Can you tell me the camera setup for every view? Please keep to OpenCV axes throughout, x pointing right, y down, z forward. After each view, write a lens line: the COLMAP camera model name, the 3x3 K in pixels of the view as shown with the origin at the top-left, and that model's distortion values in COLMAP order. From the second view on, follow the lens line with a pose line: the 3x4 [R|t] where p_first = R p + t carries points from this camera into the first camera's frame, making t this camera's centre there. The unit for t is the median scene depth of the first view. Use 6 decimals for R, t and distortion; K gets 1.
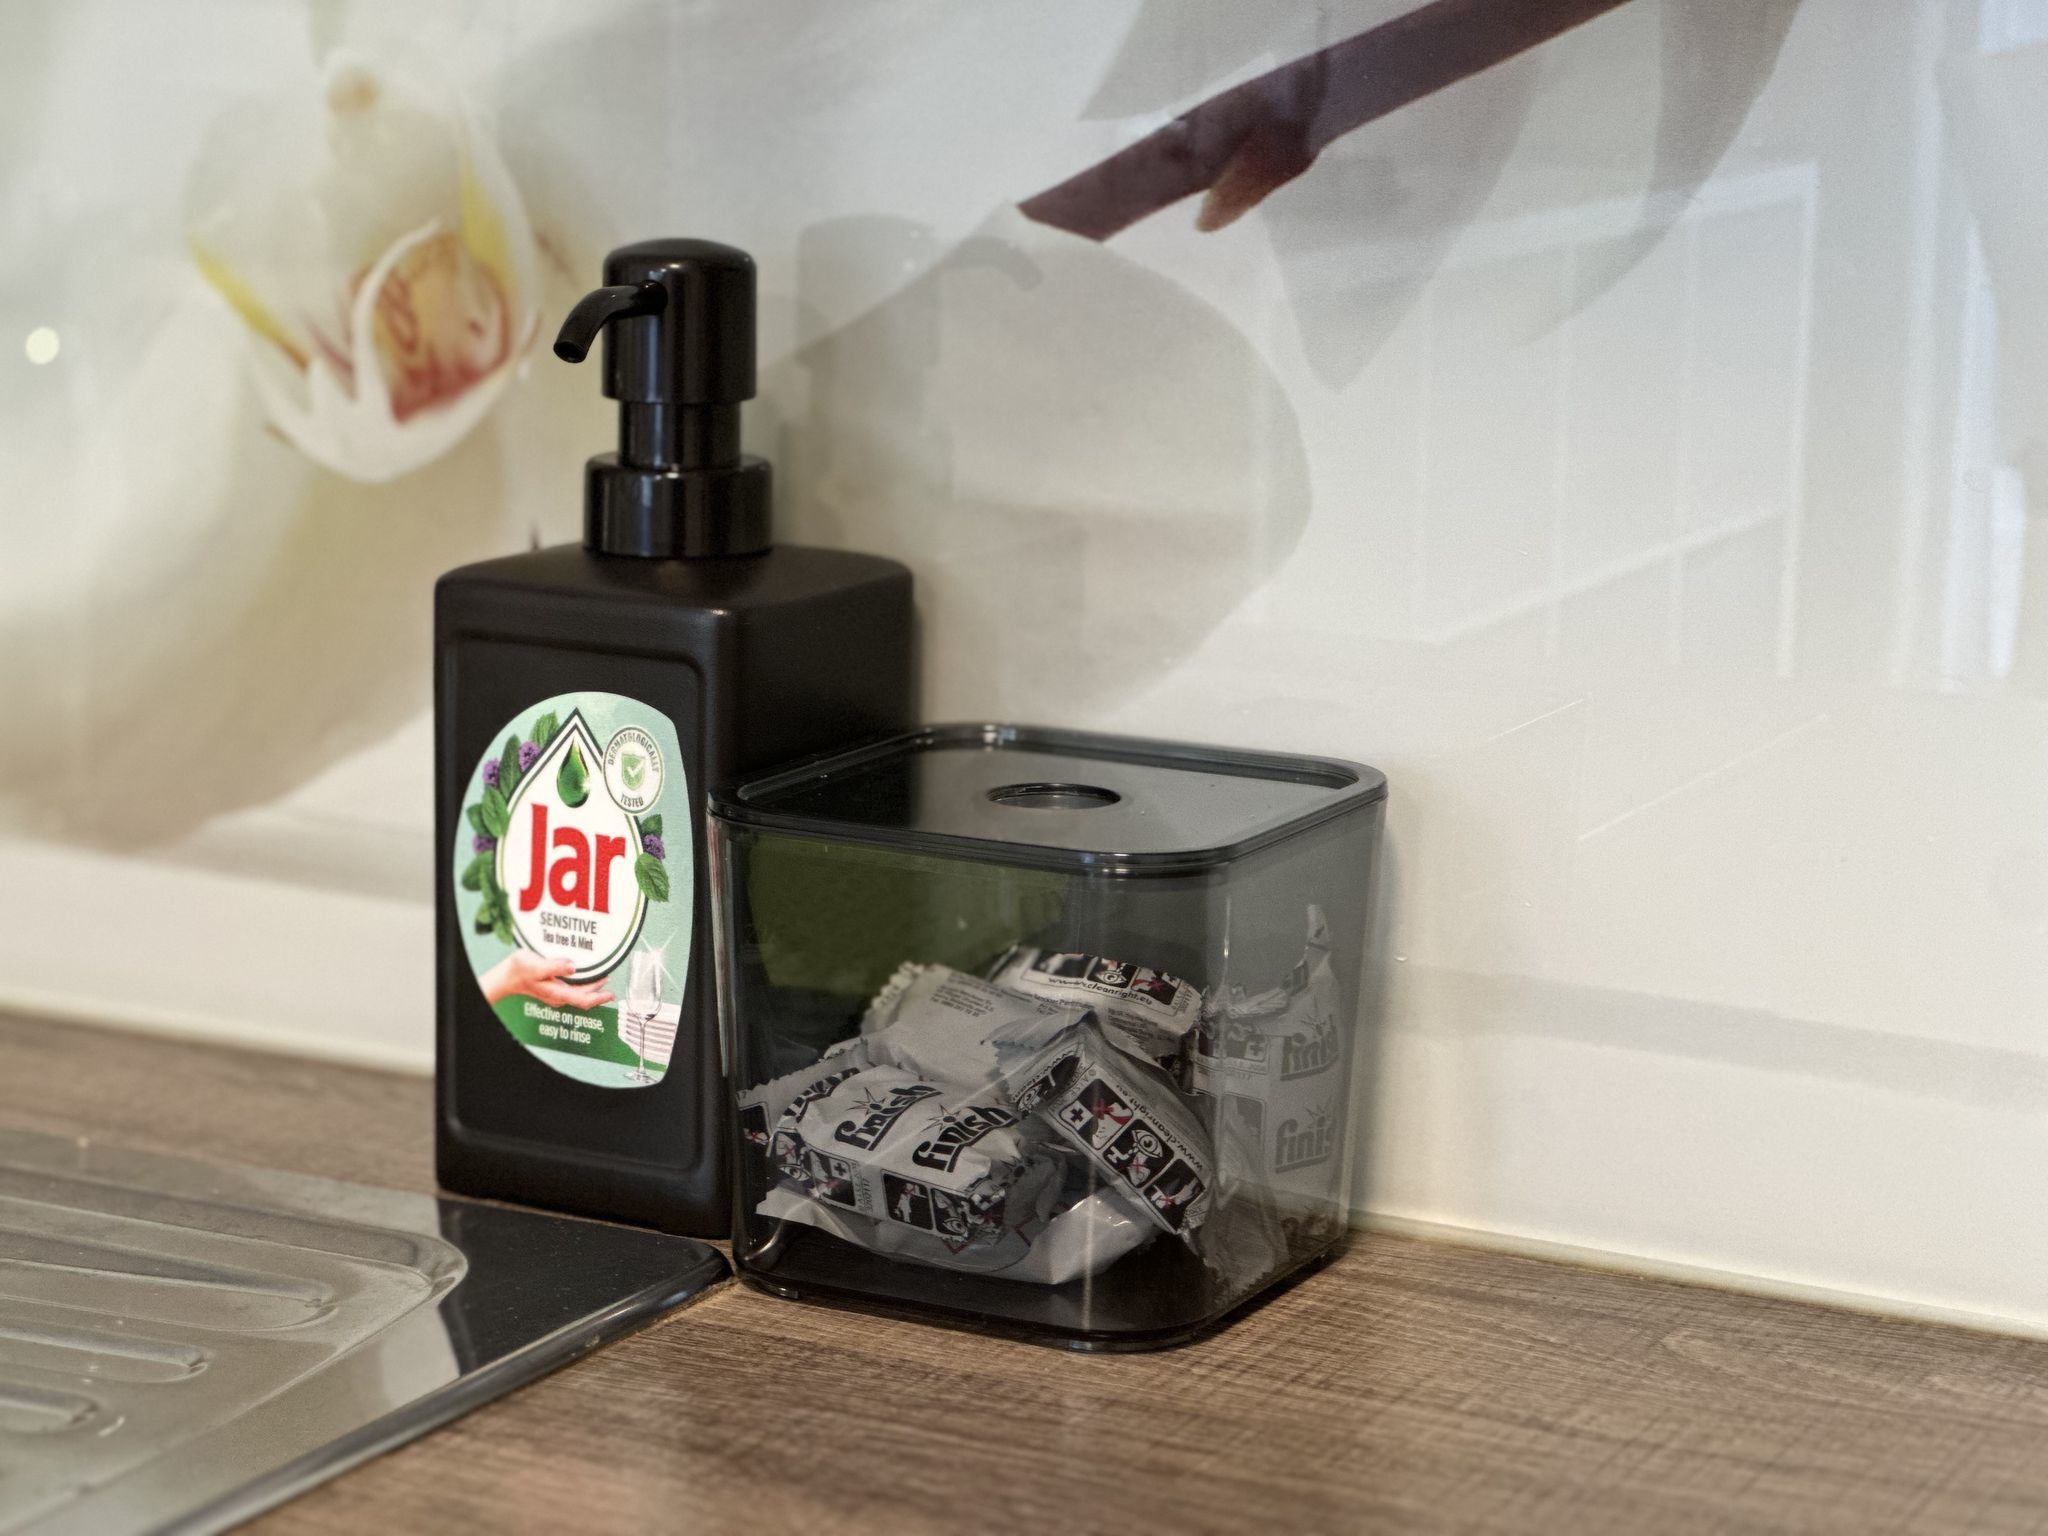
lens RADIAL K [[4560.7, 0, 1009.0], [0, 4560.7, 772.9], [0, 0, 1]] dist [0.154824, 0.000000]
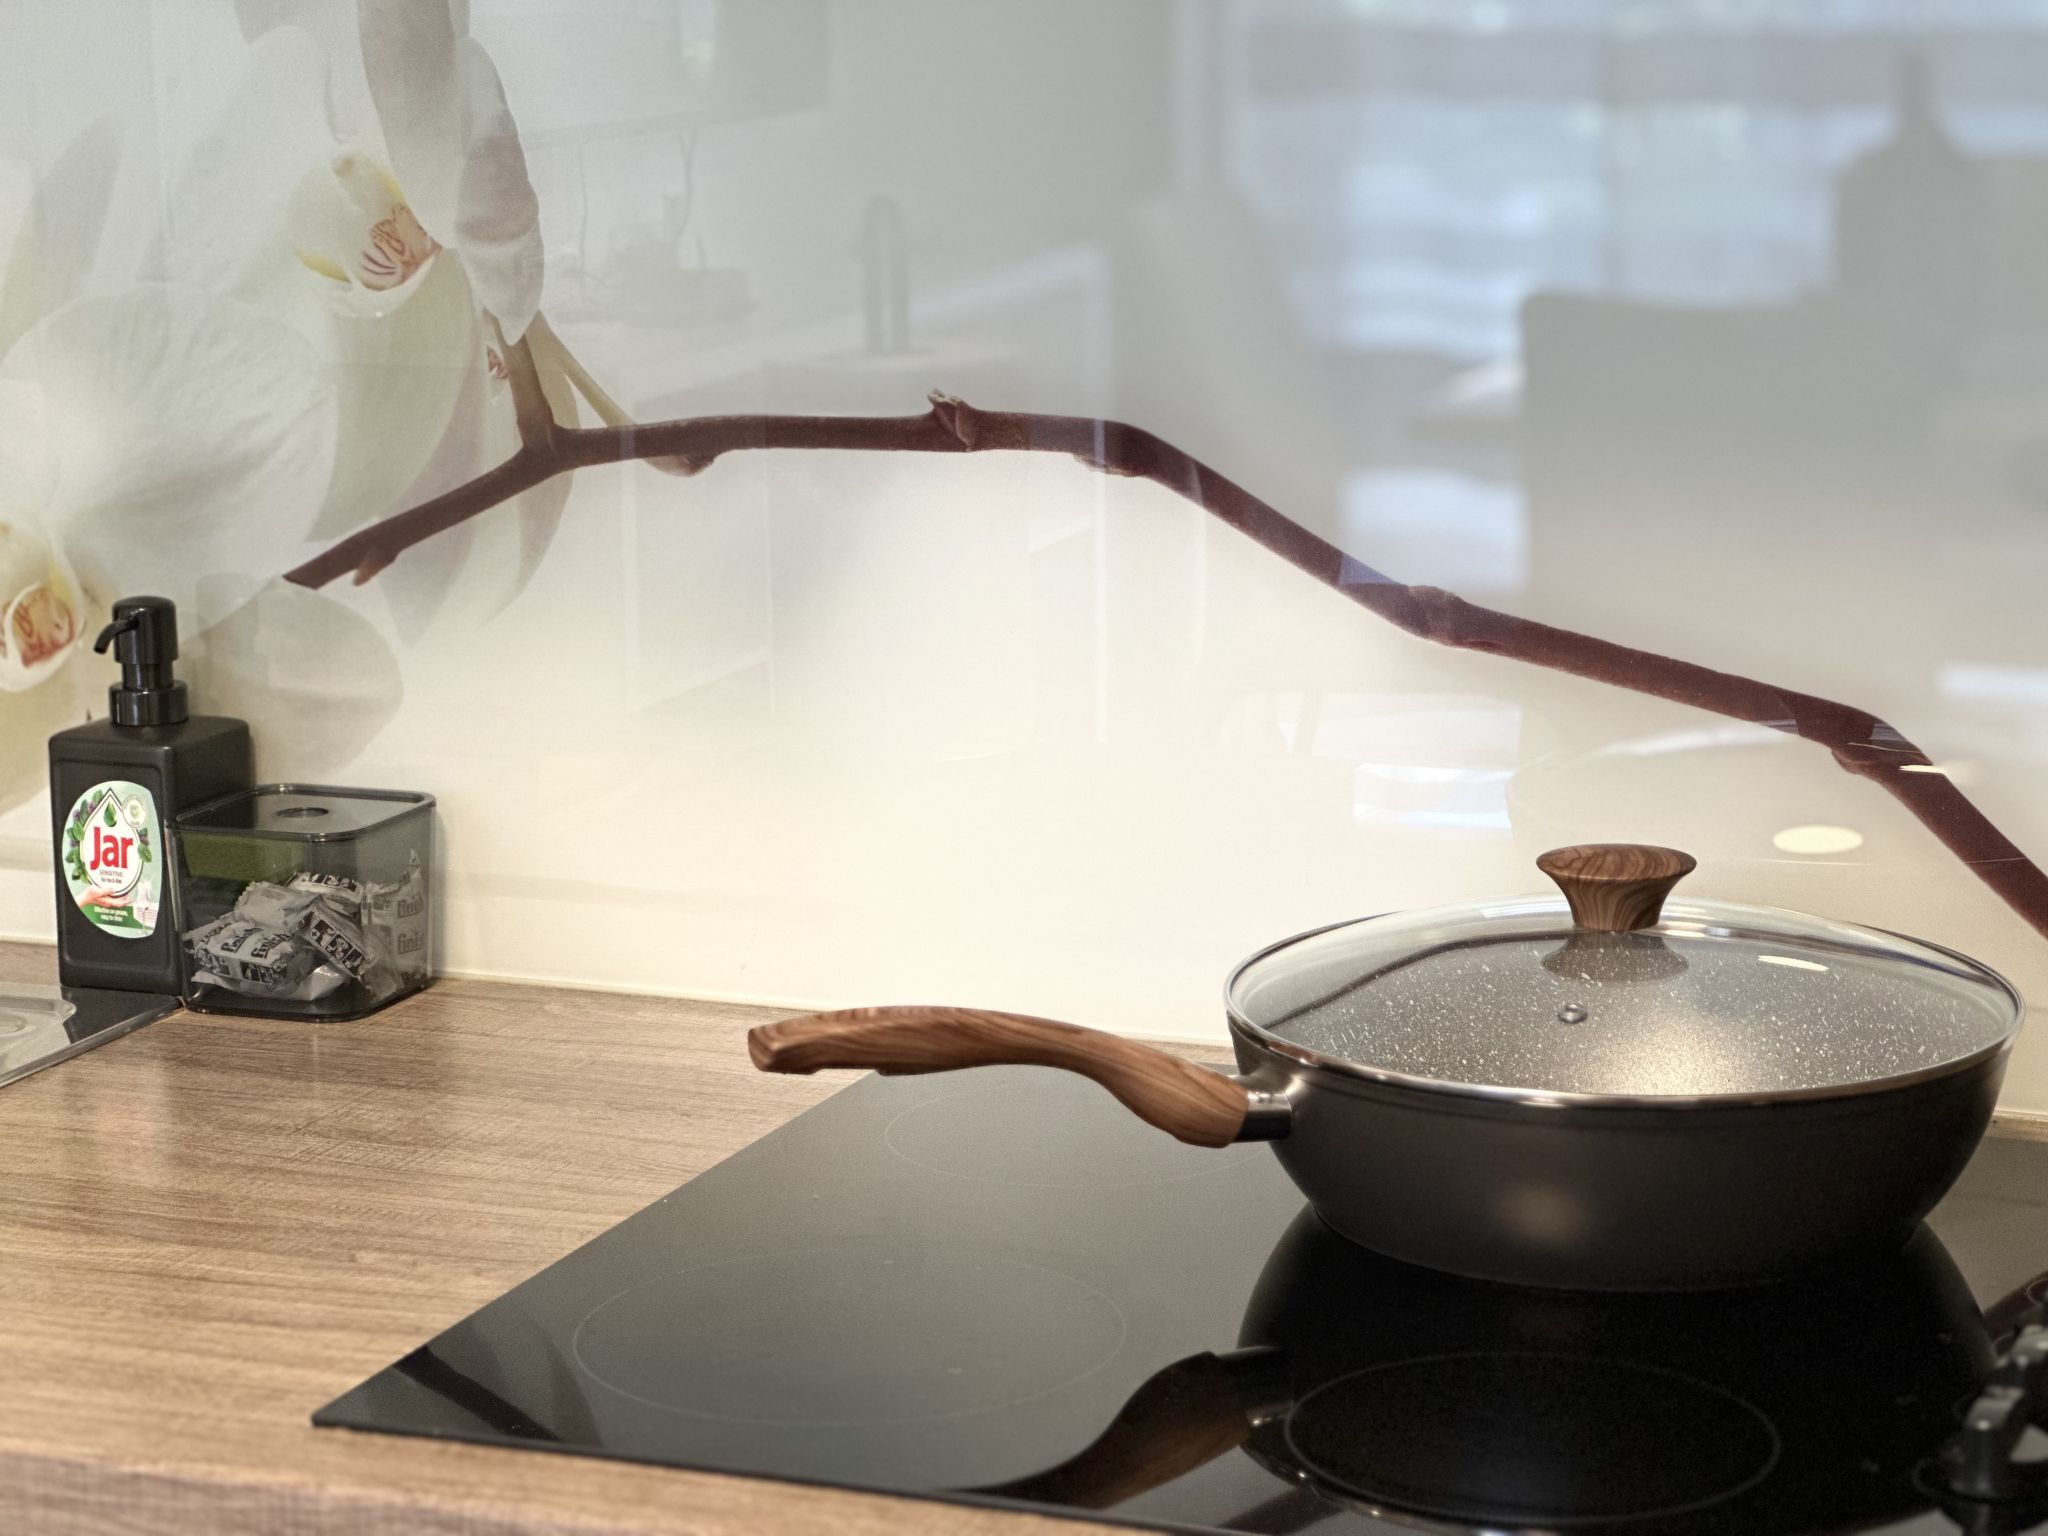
lens RADIAL K [[4560.7, 0, 1075.2], [0, 4560.7, 727.5], [0, 0, 1]] dist [0.154824, 0.000000]
pose [[0.992708, -0.050280, 0.109558, 0.156635], [0.051457, 0.998644, -0.007947, 0.000236], [-0.109010, 0.013527, 0.993949, -1.562115]]
